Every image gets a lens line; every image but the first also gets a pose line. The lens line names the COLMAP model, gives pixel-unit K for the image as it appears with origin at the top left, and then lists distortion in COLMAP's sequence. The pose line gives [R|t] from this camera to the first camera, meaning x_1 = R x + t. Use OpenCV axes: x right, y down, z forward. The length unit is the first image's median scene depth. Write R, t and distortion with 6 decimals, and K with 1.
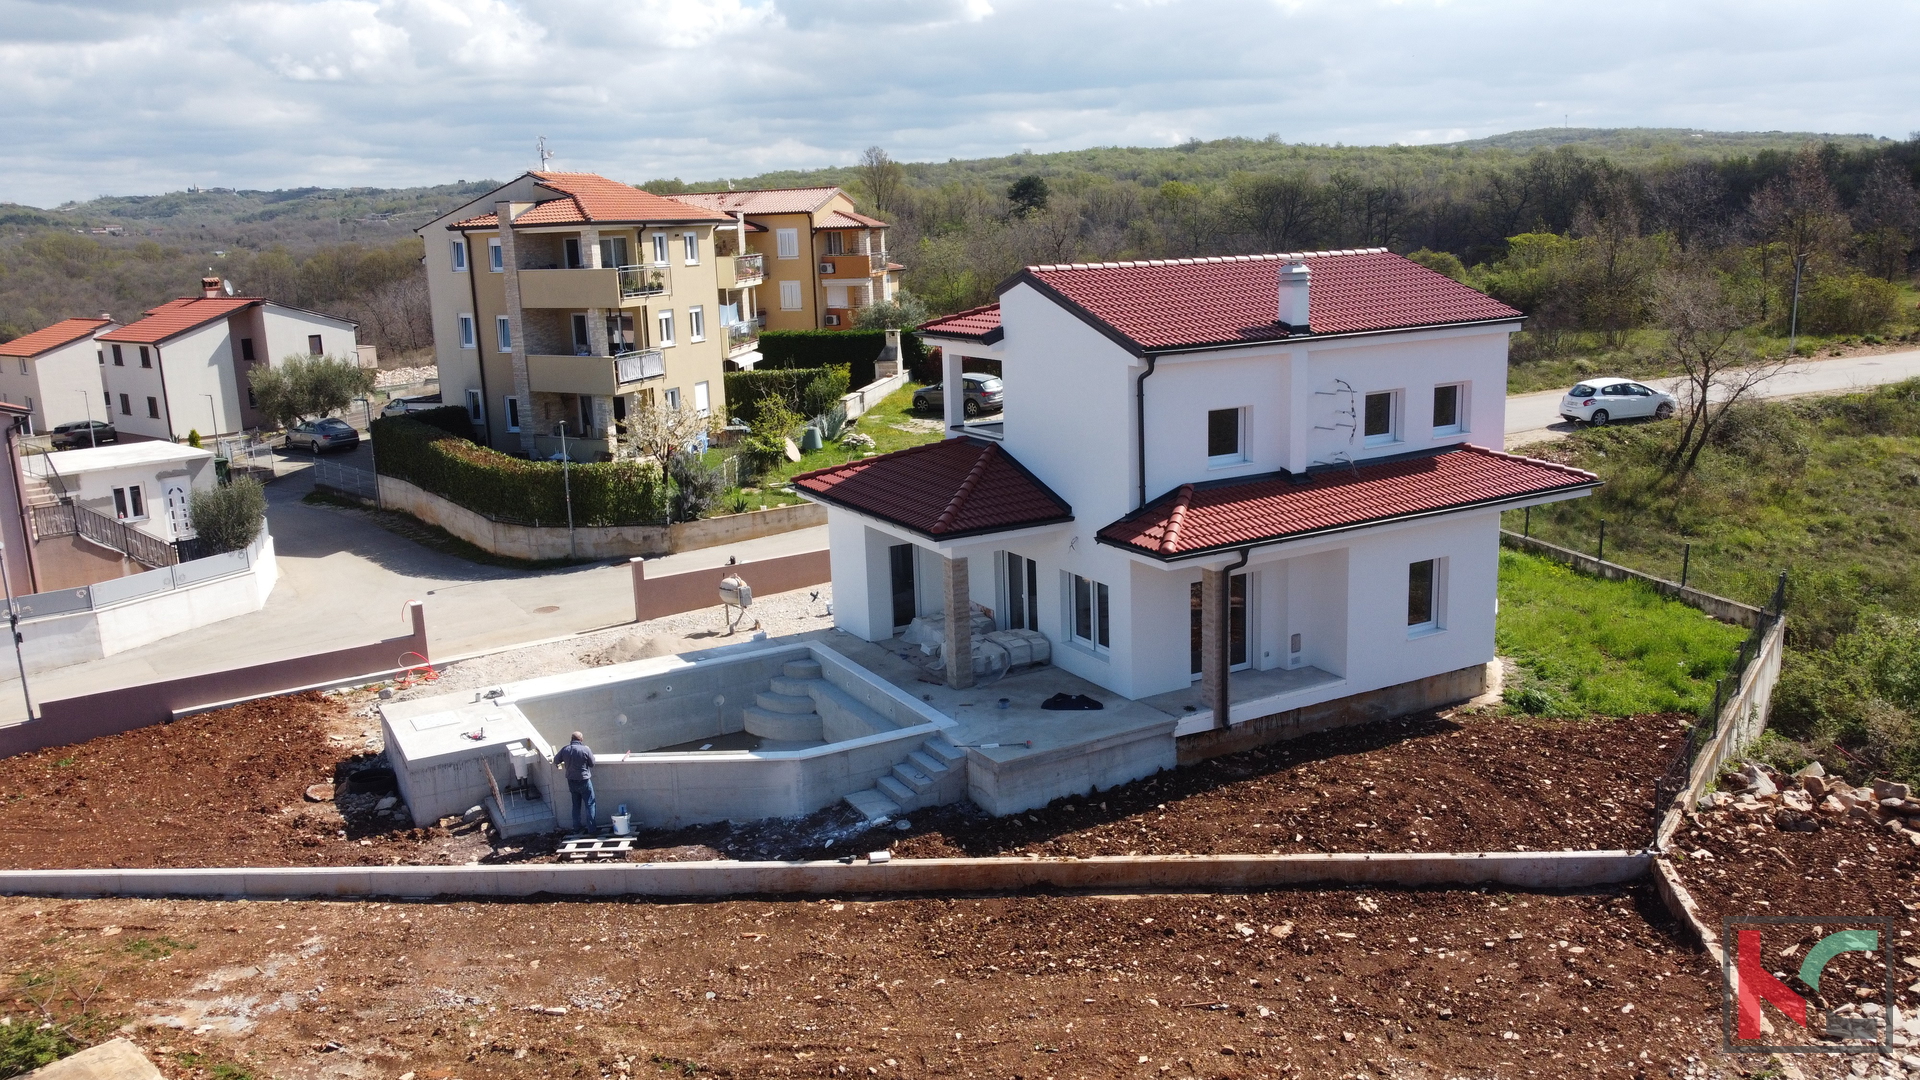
lens RADIAL K [[1458.1, 0, 960.0], [0, 1458.1, 540.0], [0, 0, 1]] dist [0.004290, -0.004880]
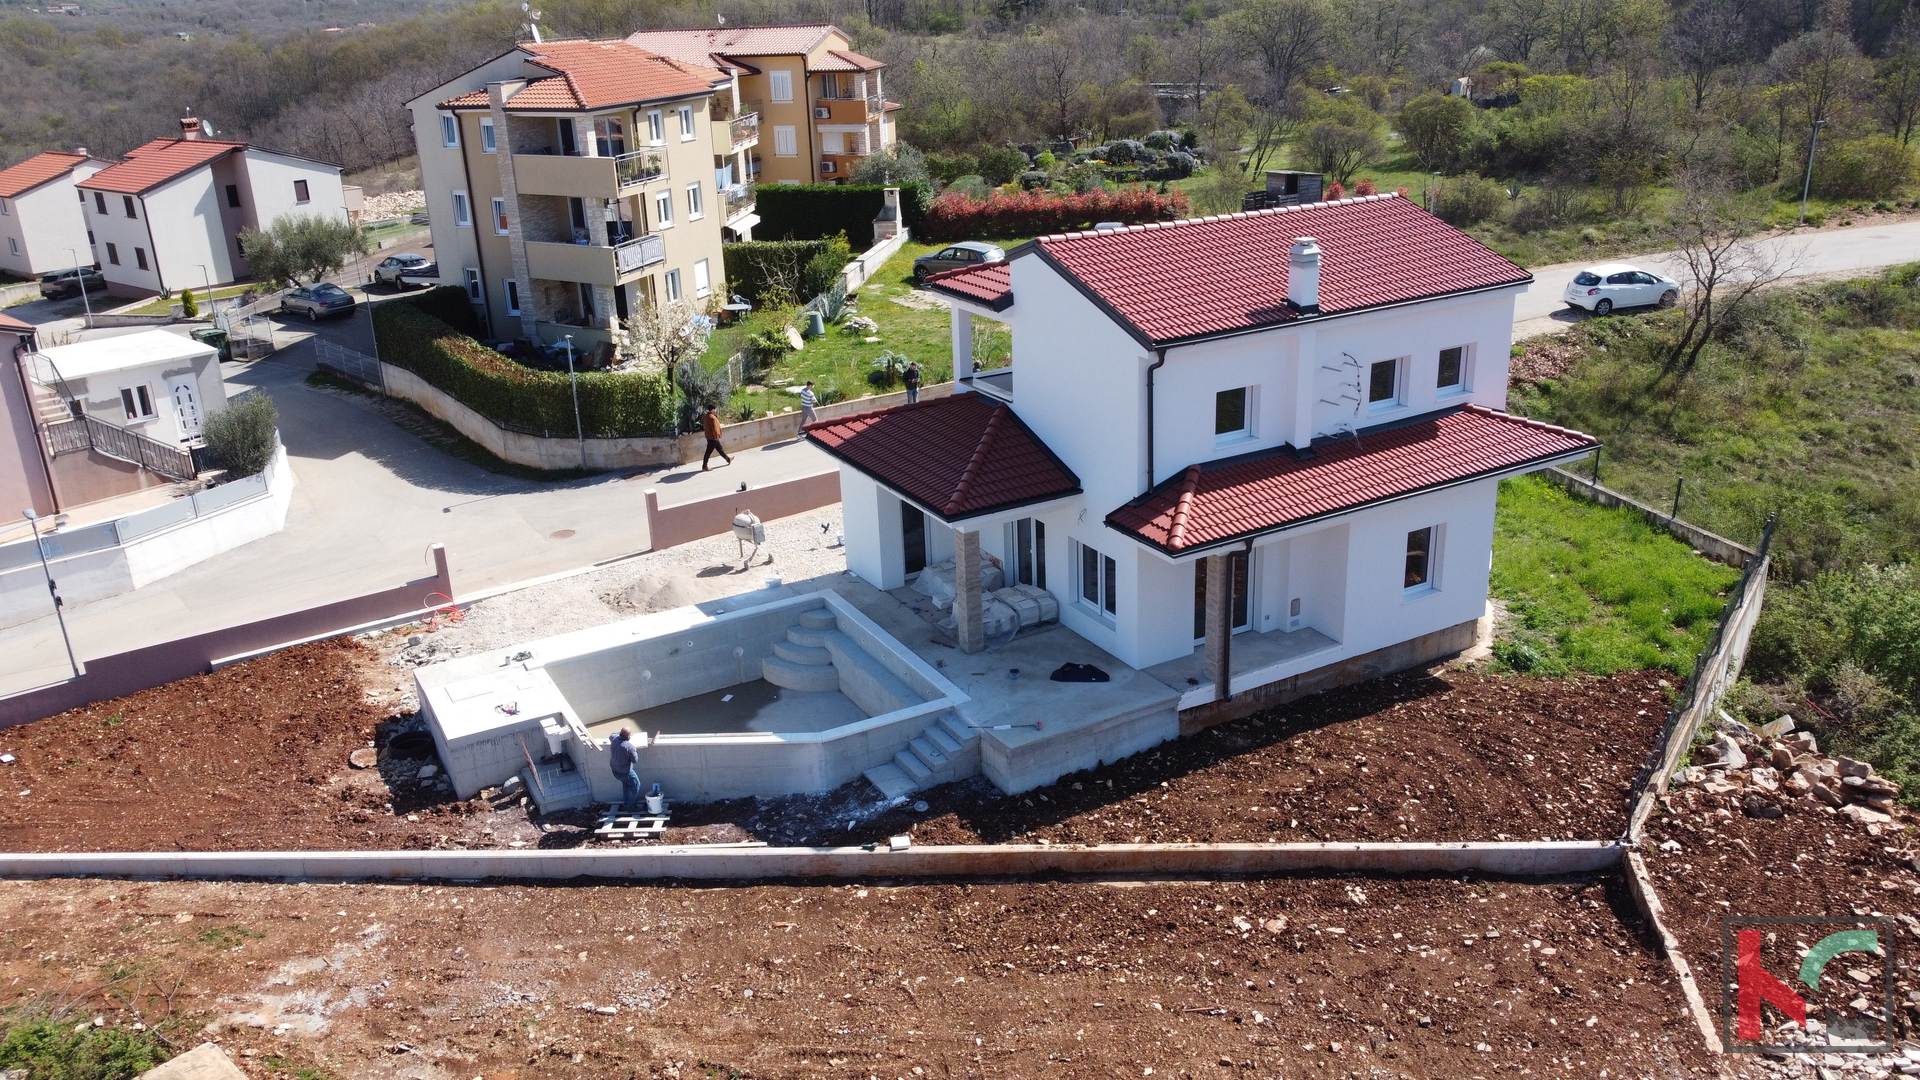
lens RADIAL K [[1458.1, 0, 960.0], [0, 1458.1, 540.0], [0, 0, 1]] dist [0.004290, -0.004880]
pose [[0.999986, -0.003861, 0.003663, -0.012497], [0.003301, 0.989835, 0.142179, -0.133230], [-0.004175, -0.142165, 0.989834, -0.019525]]
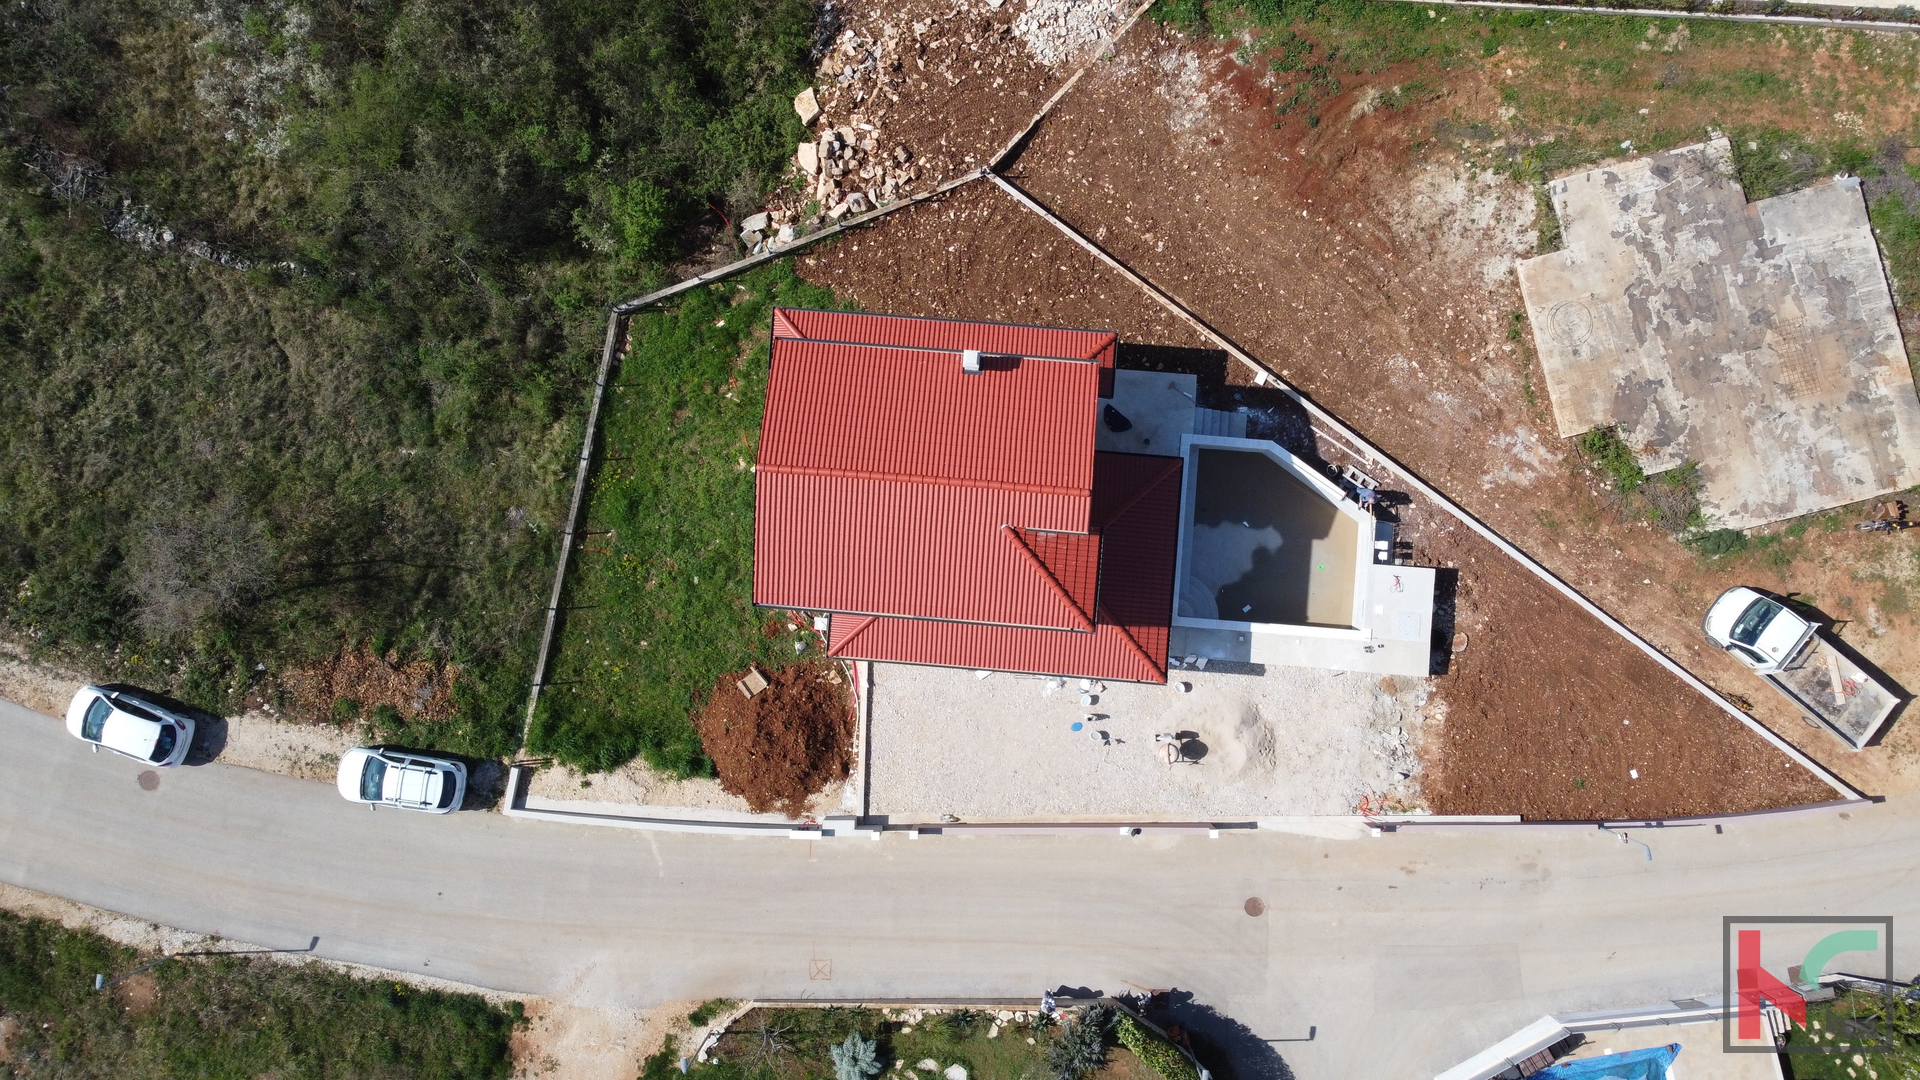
lens RADIAL K [[1709.3, 0, 953.4], [0, 1709.3, 545.1], [0, 0, 1]] dist [0.017039, -0.000070]
pose [[-0.837606, -0.542945, 0.060217, 0.035421], [0.157517, -0.134500, 0.978314, -2.071515], [-0.523072, 0.828927, 0.198181, 0.819757]]
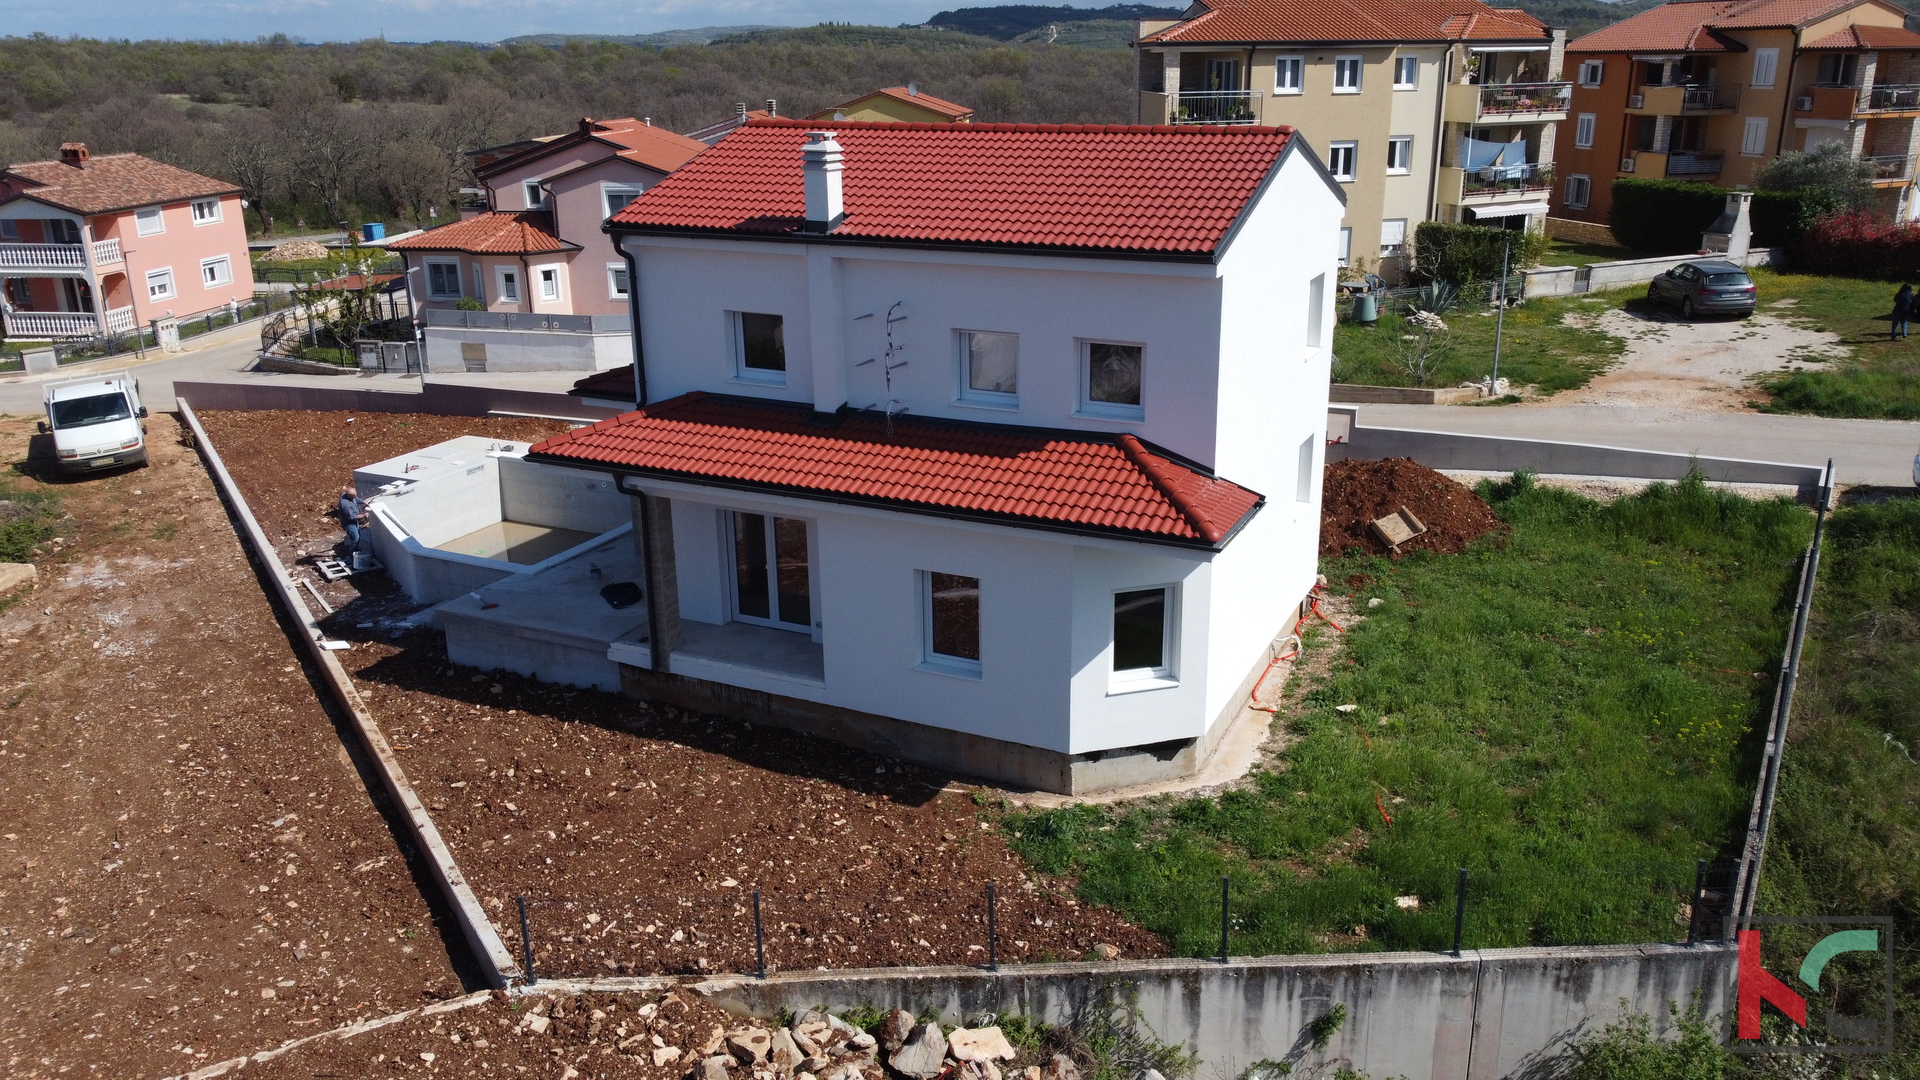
lens RADIAL K [[1438.7, 0, 960.0], [0, 1438.7, 540.0], [0, 0, 1]] dist [0.002665, 0.001735]
pose [[0.581963, 0.286402, -0.761113, 0.916199], [-0.182034, 0.958060, 0.221325, -0.171011], [0.792580, 0.009746, 0.609690, 0.611582]]
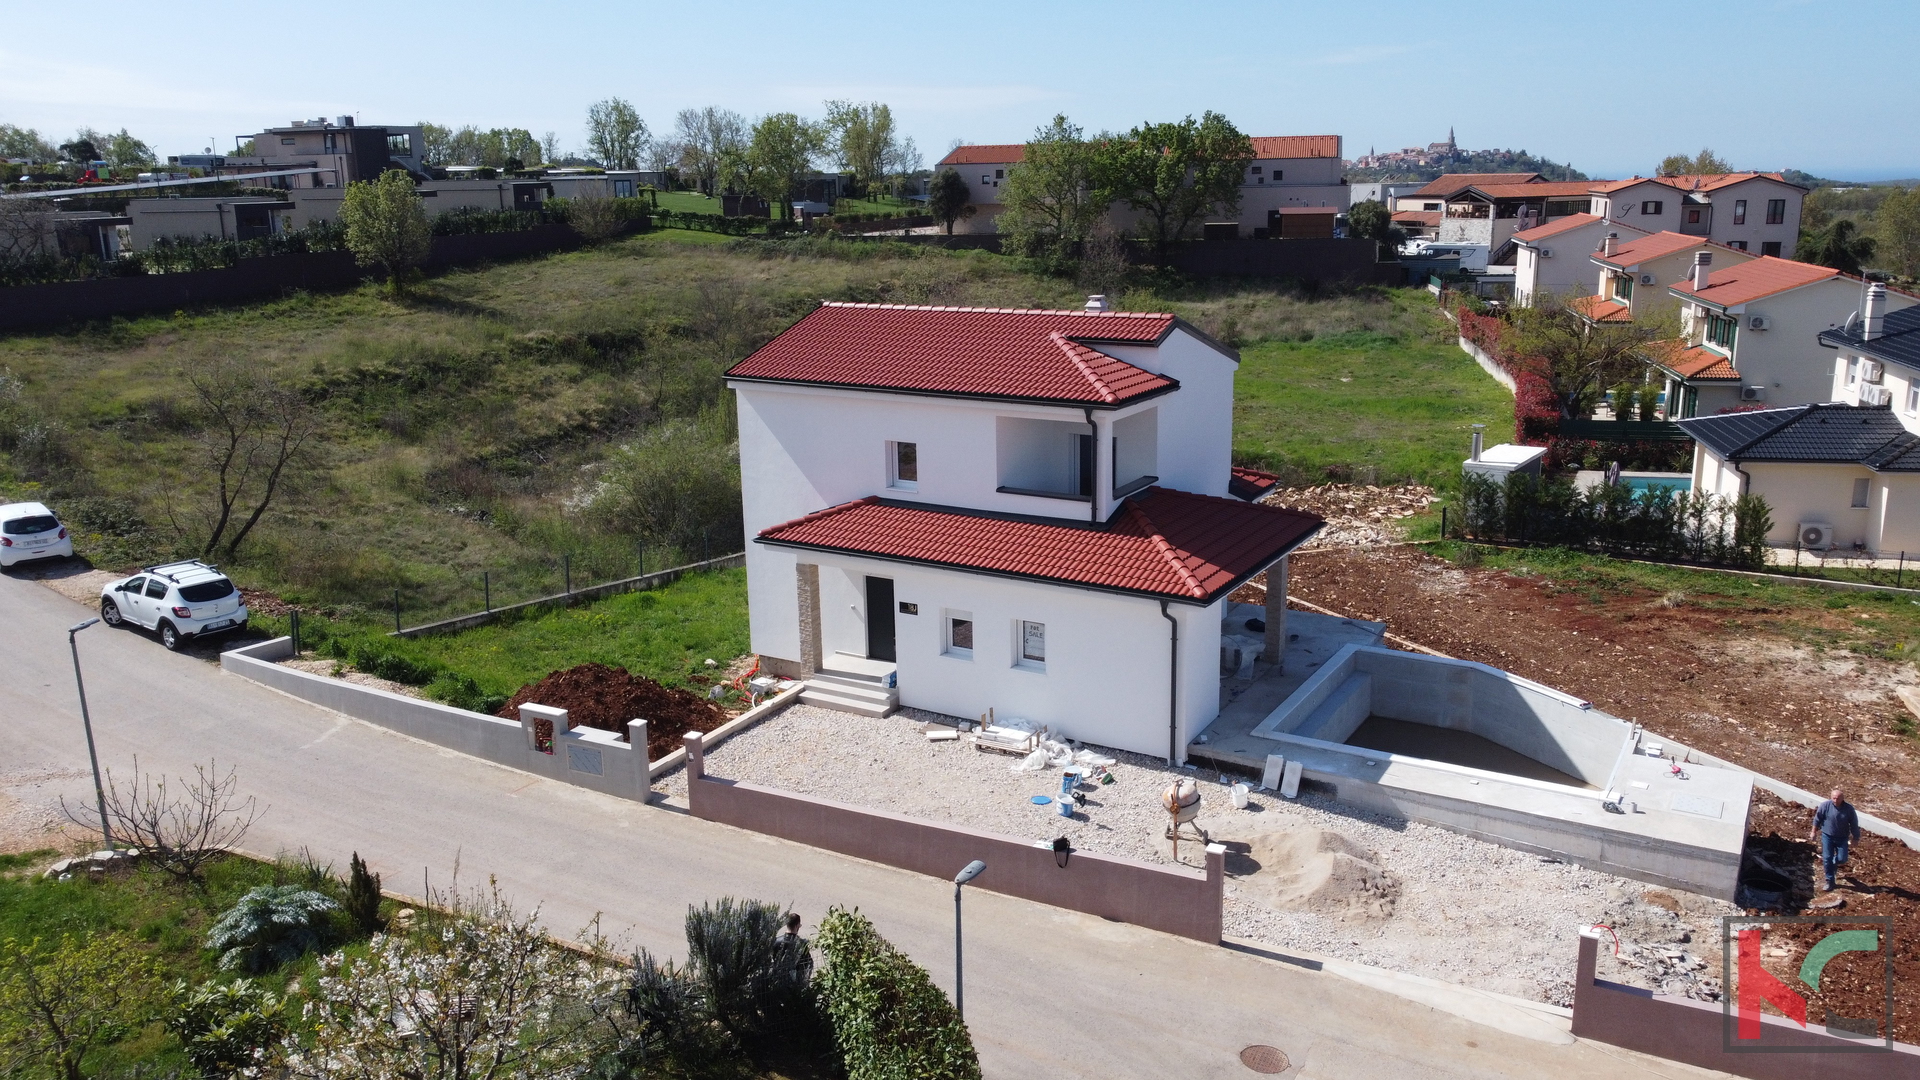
lens RADIAL K [[1467.7, 0, 966.5], [0, 1467.7, 536.5], [0, 0, 1]] dist [0.007819, -0.005548]
pose [[-0.503930, -0.166275, 0.847589, -0.923546], [0.219086, 0.924599, 0.311639, -0.446731], [-0.835497, 0.342739, -0.429505, 1.795559]]
